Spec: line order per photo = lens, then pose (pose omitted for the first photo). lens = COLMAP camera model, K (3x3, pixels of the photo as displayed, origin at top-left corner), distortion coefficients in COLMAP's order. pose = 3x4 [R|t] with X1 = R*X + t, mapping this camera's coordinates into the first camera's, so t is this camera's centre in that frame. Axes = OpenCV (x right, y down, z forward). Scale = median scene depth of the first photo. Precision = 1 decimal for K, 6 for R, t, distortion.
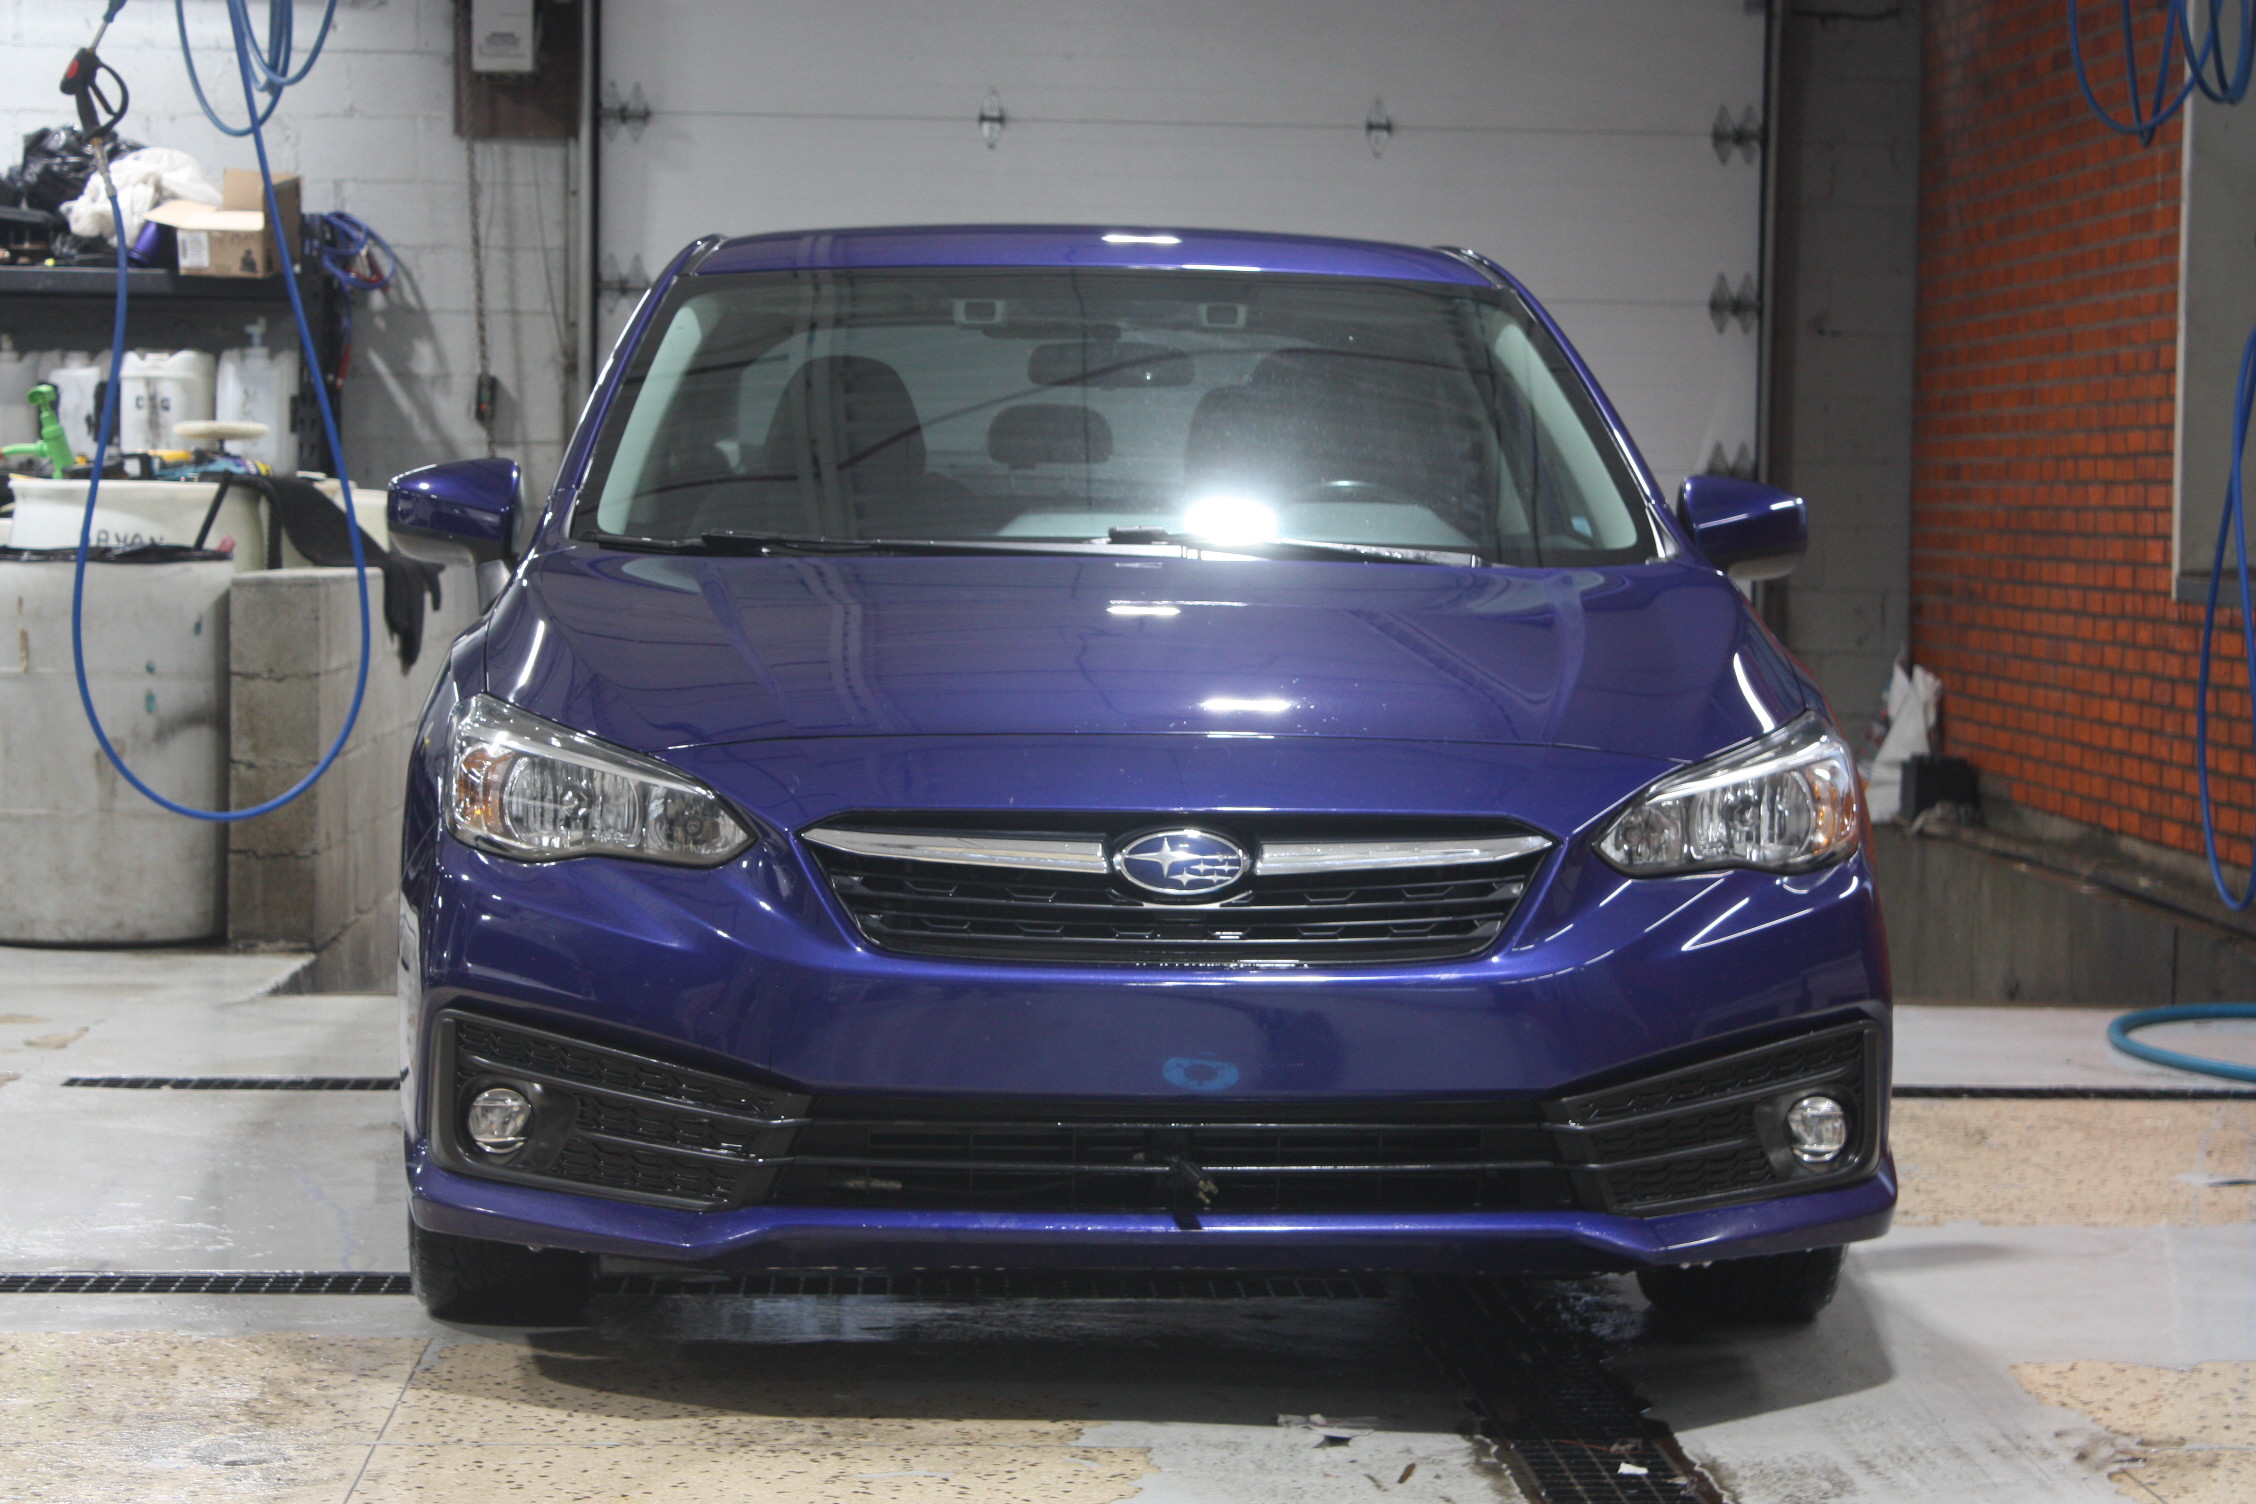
lens RADIAL K [[5374.0, 0, 1128.1], [0, 5374.0, 748.8], [0, 0, 1]] dist [0.056475, 0.000000]
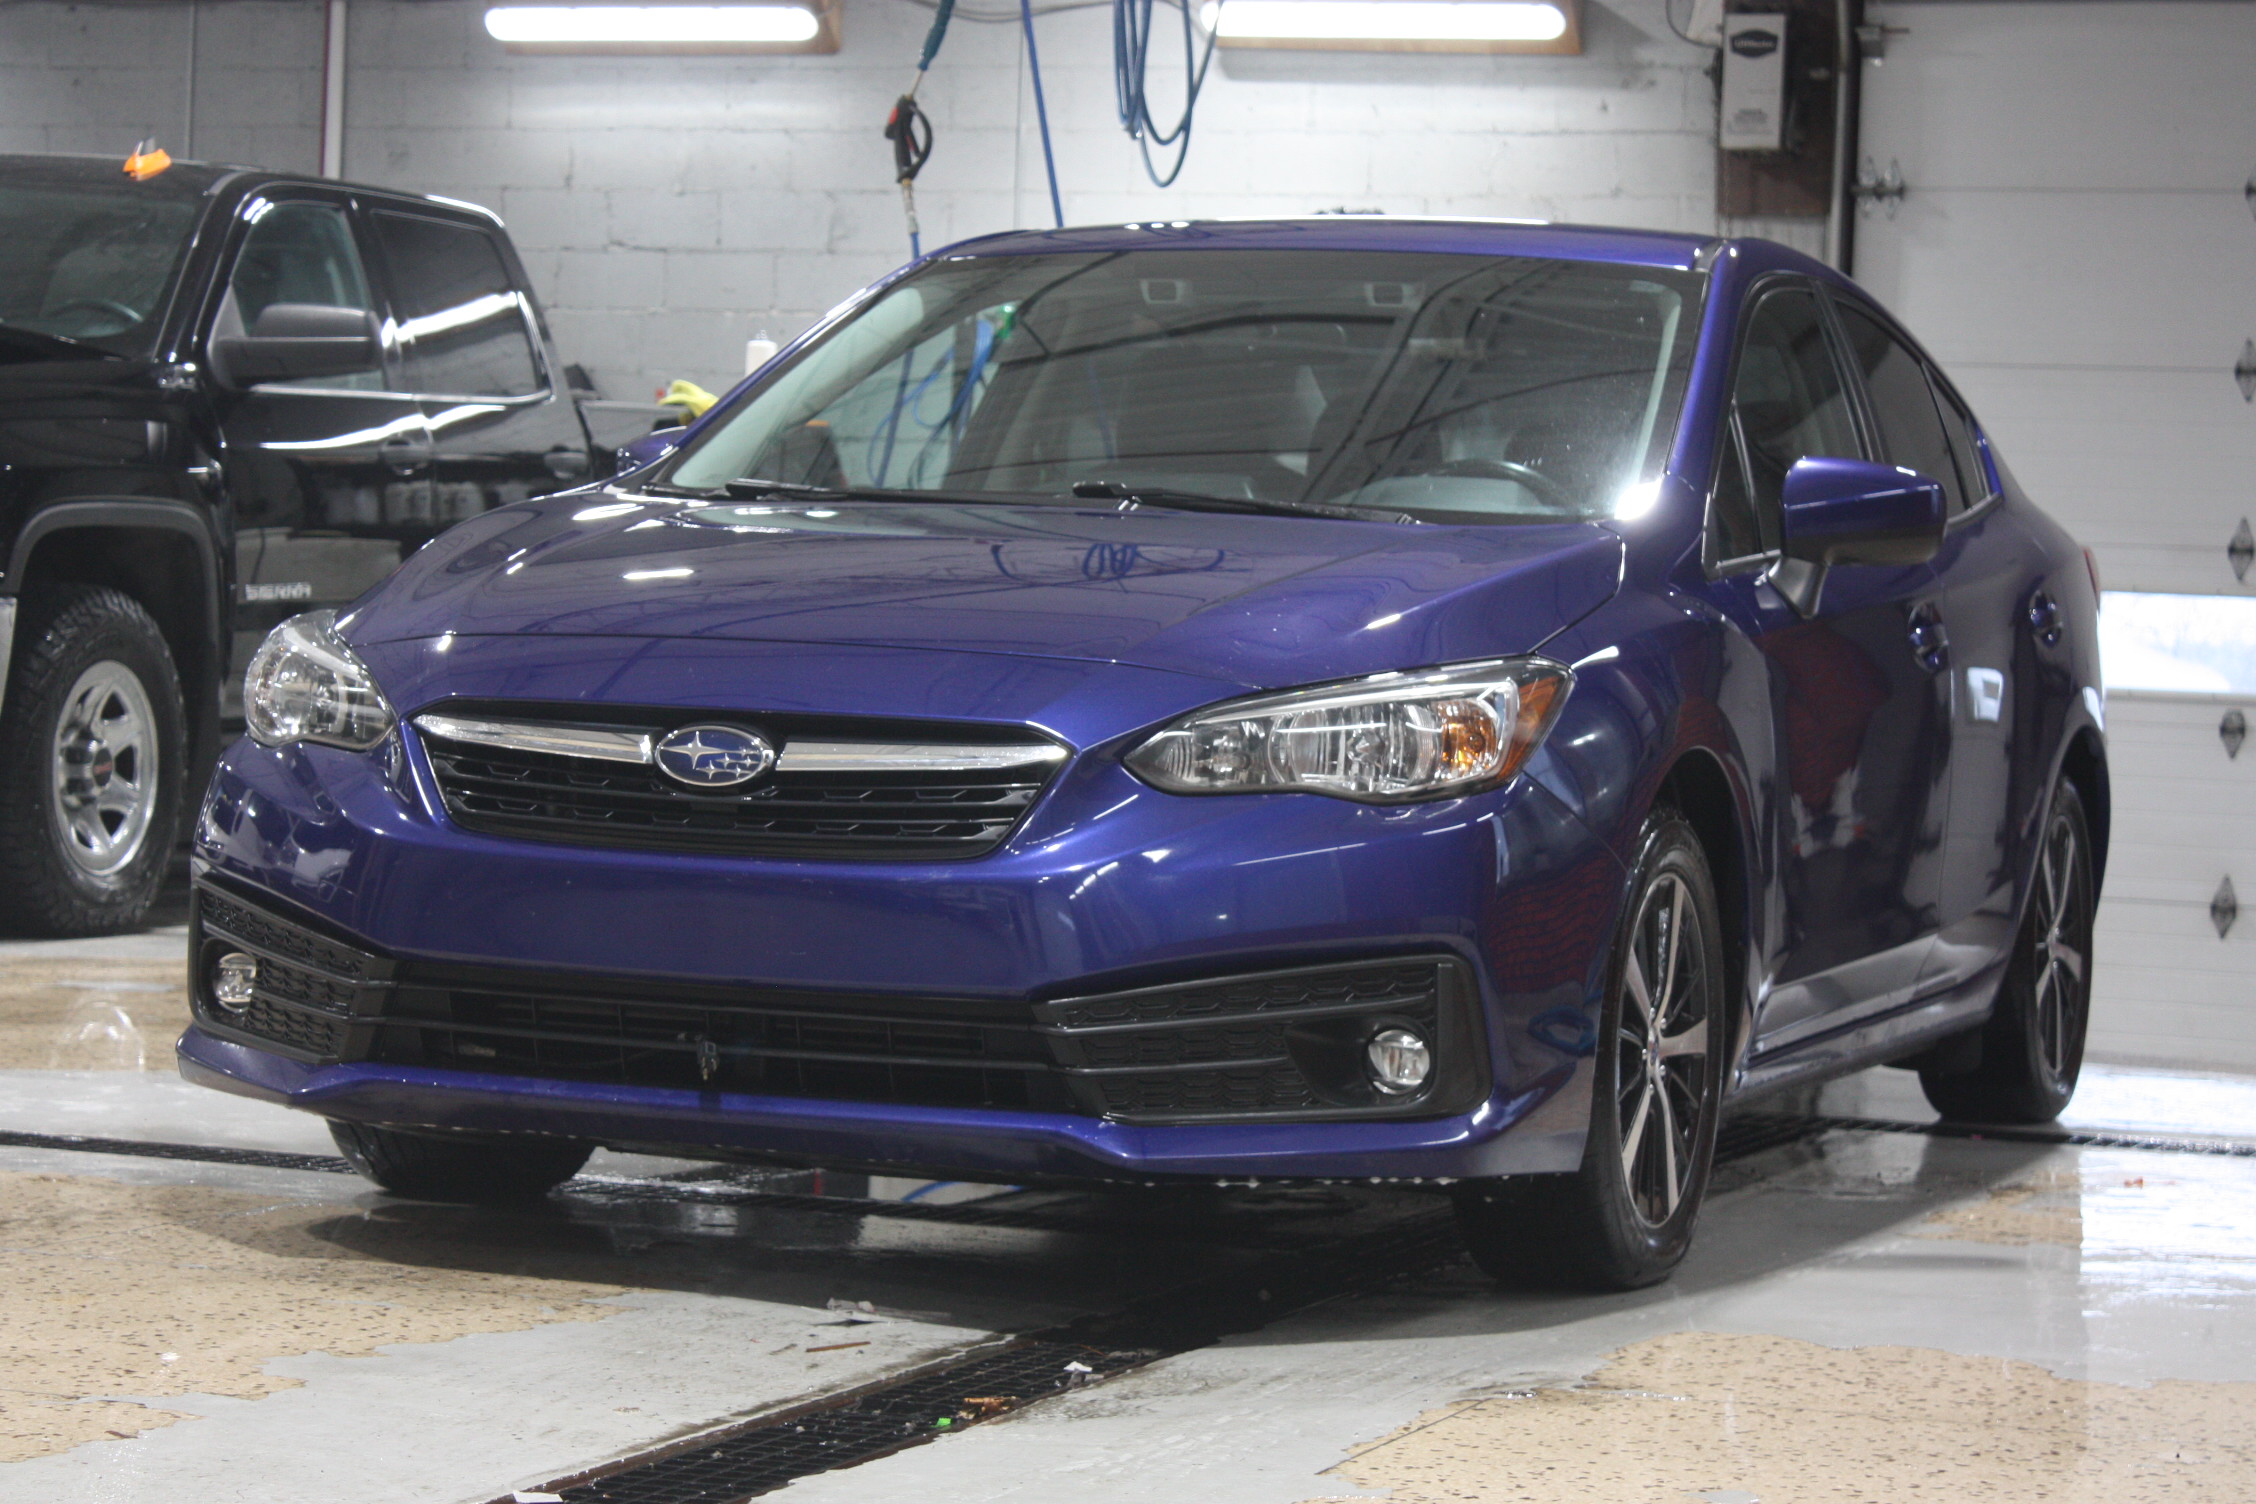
lens RADIAL K [[5586.0, 0, 1128.4], [0, 5586.0, 754.7], [0, 0, 1]] dist [0.095697, 0.000000]
pose [[0.903627, 0.031468, -0.427163, 0.523284], [-0.047129, 0.998547, -0.026137, 0.043351], [0.425720, 0.043750, 0.903797, 0.044131]]
